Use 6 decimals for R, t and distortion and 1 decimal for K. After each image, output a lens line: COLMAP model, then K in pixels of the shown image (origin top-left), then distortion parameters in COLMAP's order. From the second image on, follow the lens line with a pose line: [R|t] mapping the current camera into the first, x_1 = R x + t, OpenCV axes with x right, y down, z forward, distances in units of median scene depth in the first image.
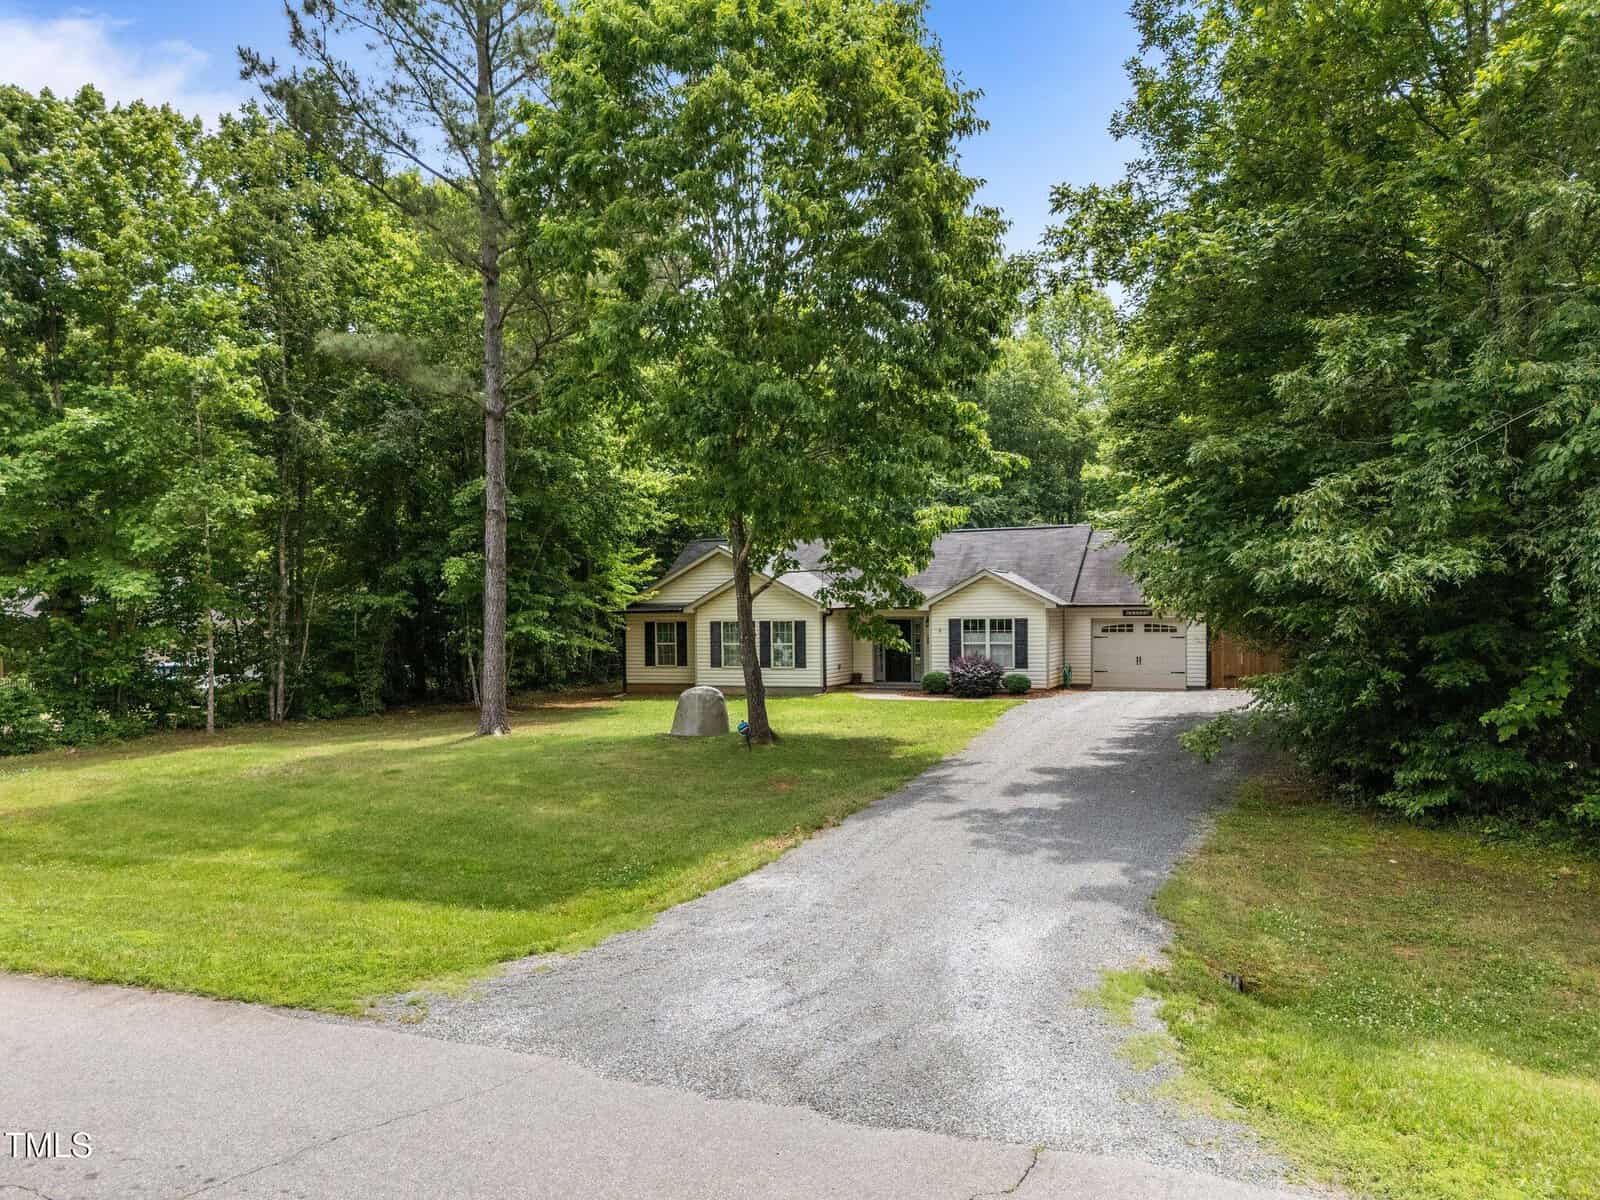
lens RADIAL K [[1179.8, 0, 784.8], [0, 1179.8, 658.3], [0, 0, 1]] dist [0.058341, -0.029947]
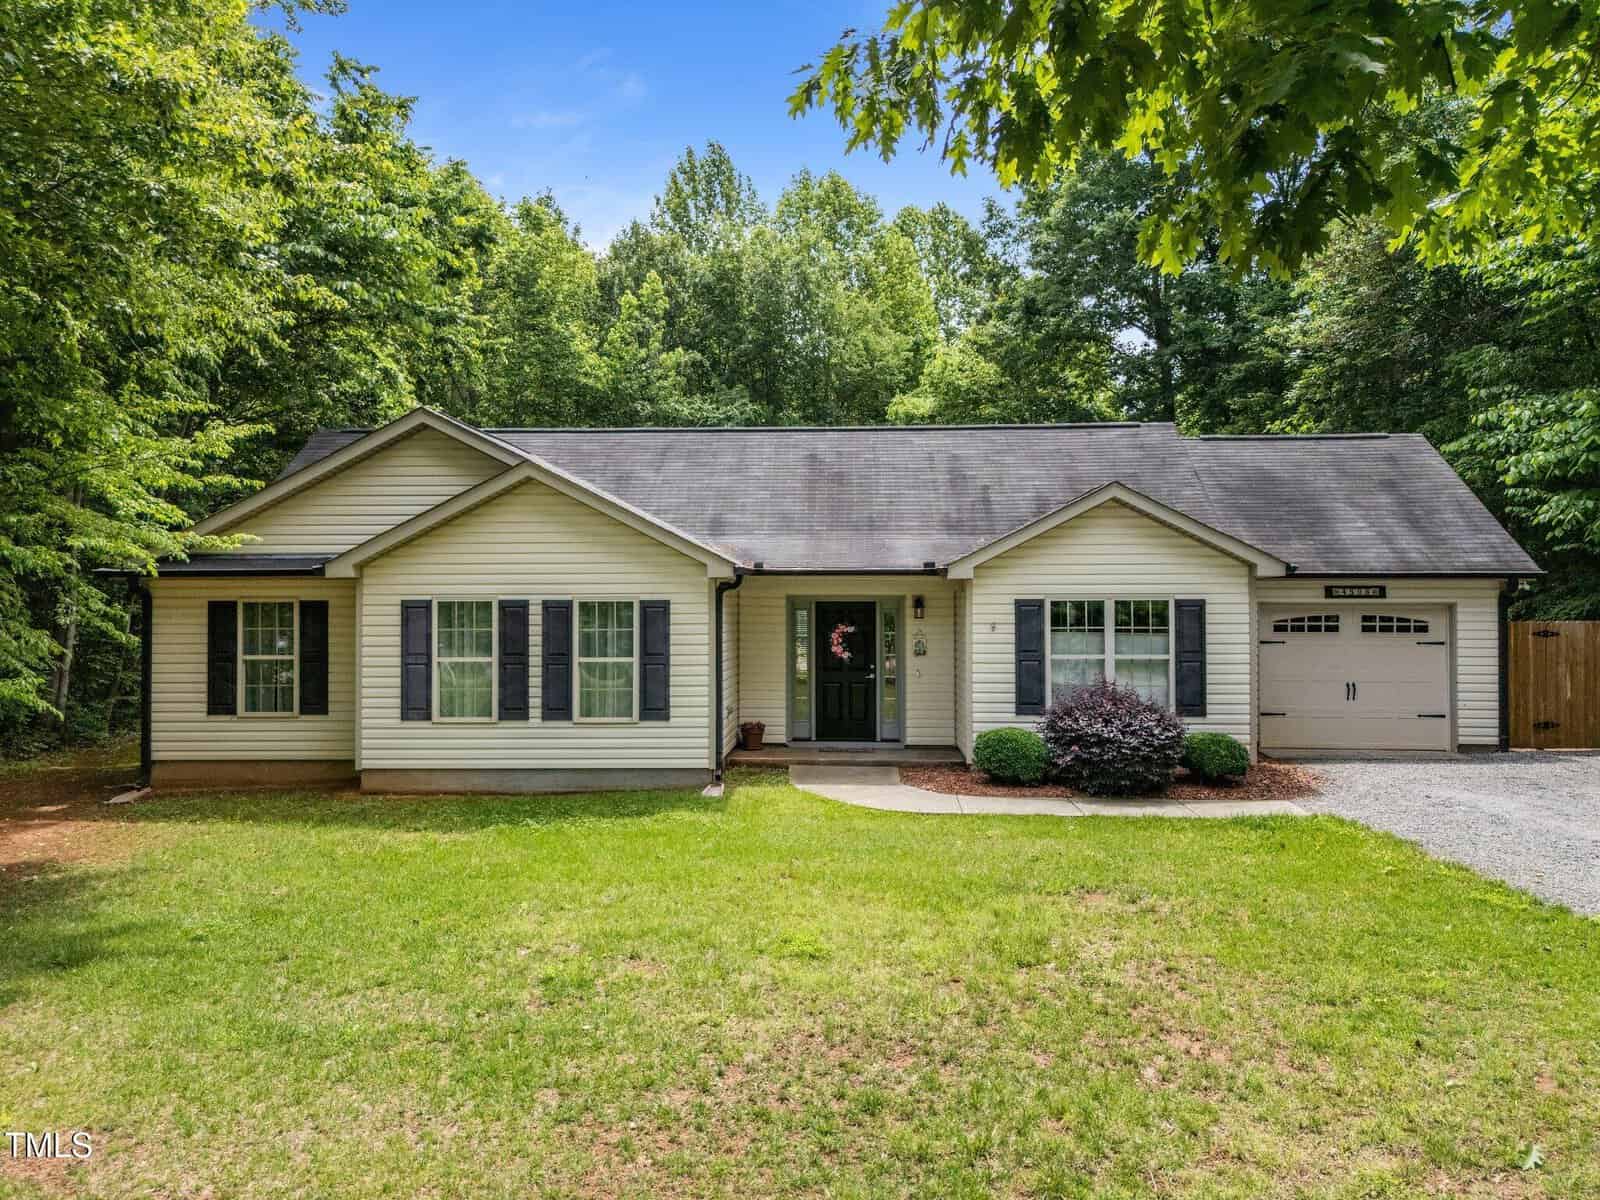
lens RADIAL K [[1179.8, 0, 803.6], [0, 1179.8, 594.9], [0, 0, 1]] dist [0.058341, -0.029947]
pose [[0.936711, 0.013265, 0.349853, -0.080165], [0.003517, 0.998875, -0.047291, -0.015176], [-0.350087, 0.045529, 0.935610, 0.624869]]
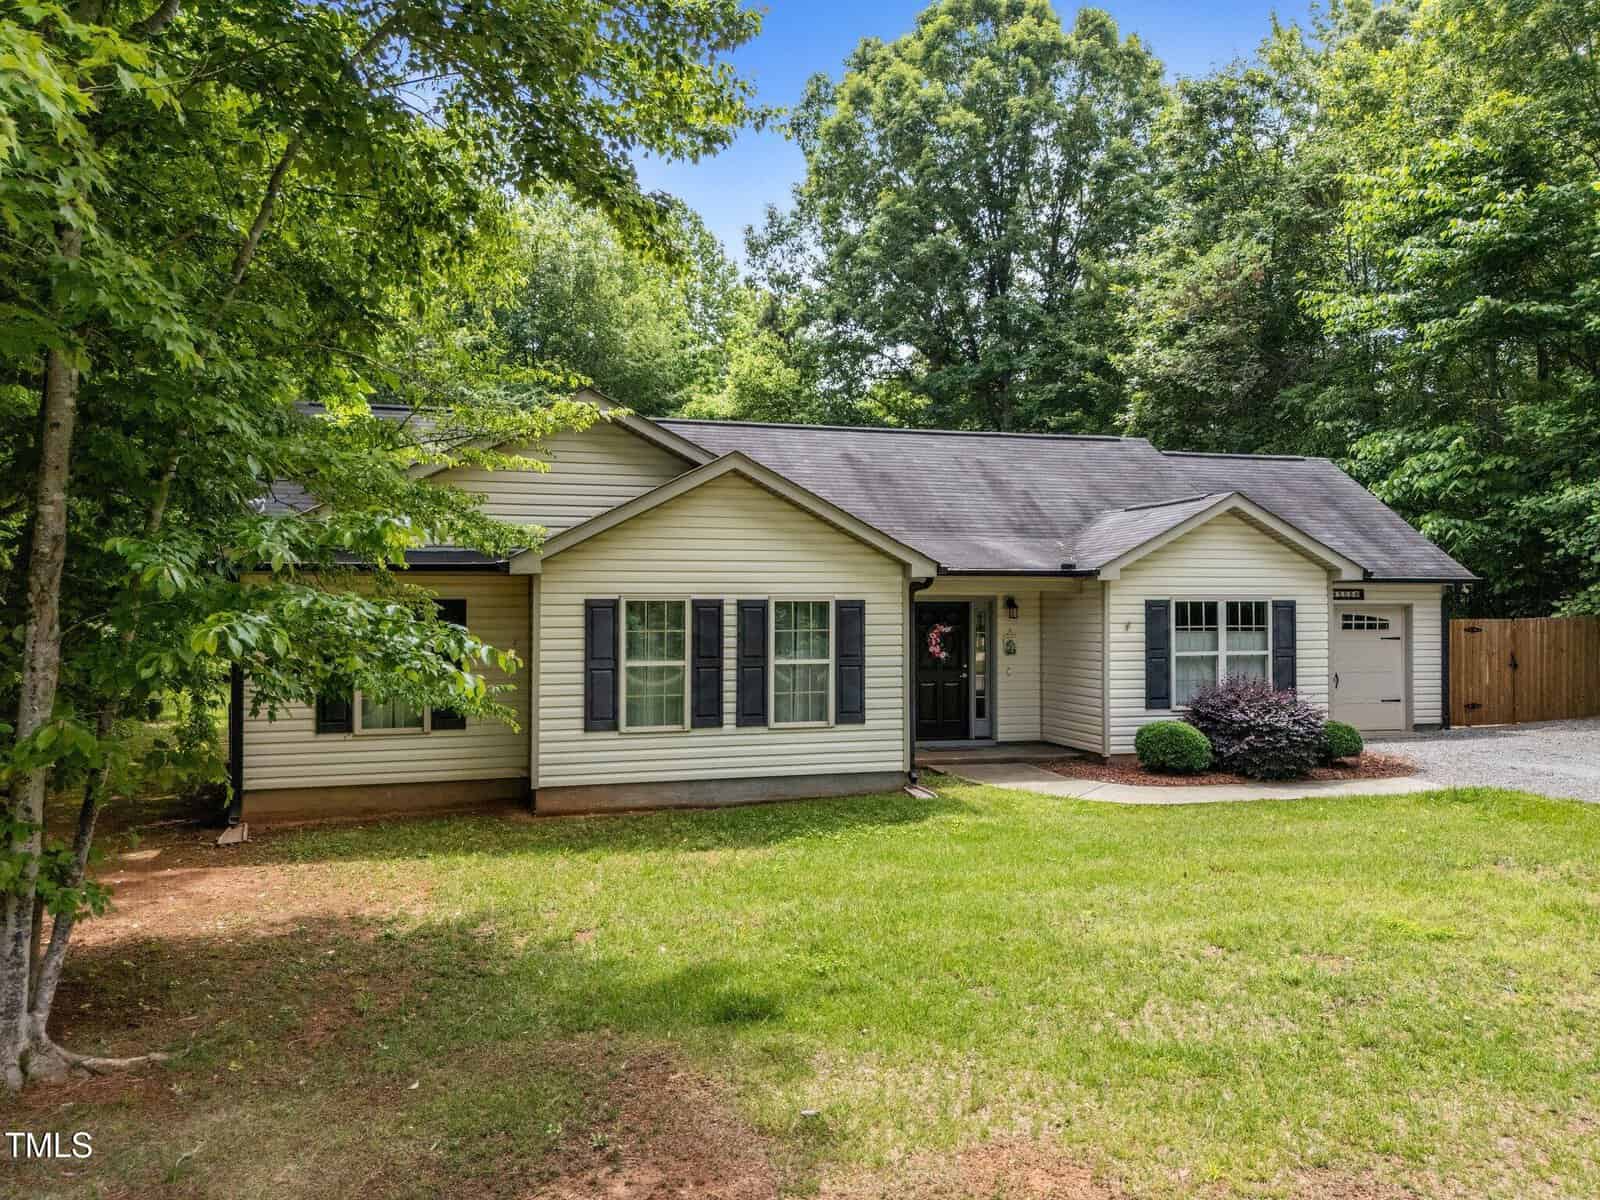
lens RADIAL K [[1179.8, 0, 802.8], [0, 1179.8, 594.8], [0, 0, 1]] dist [0.058341, -0.029947]
pose [[0.775694, 0.016897, 0.630883, -0.246007], [0.014365, 0.998910, -0.044417, -0.017136], [-0.630946, 0.043517, 0.774605, 0.726721]]
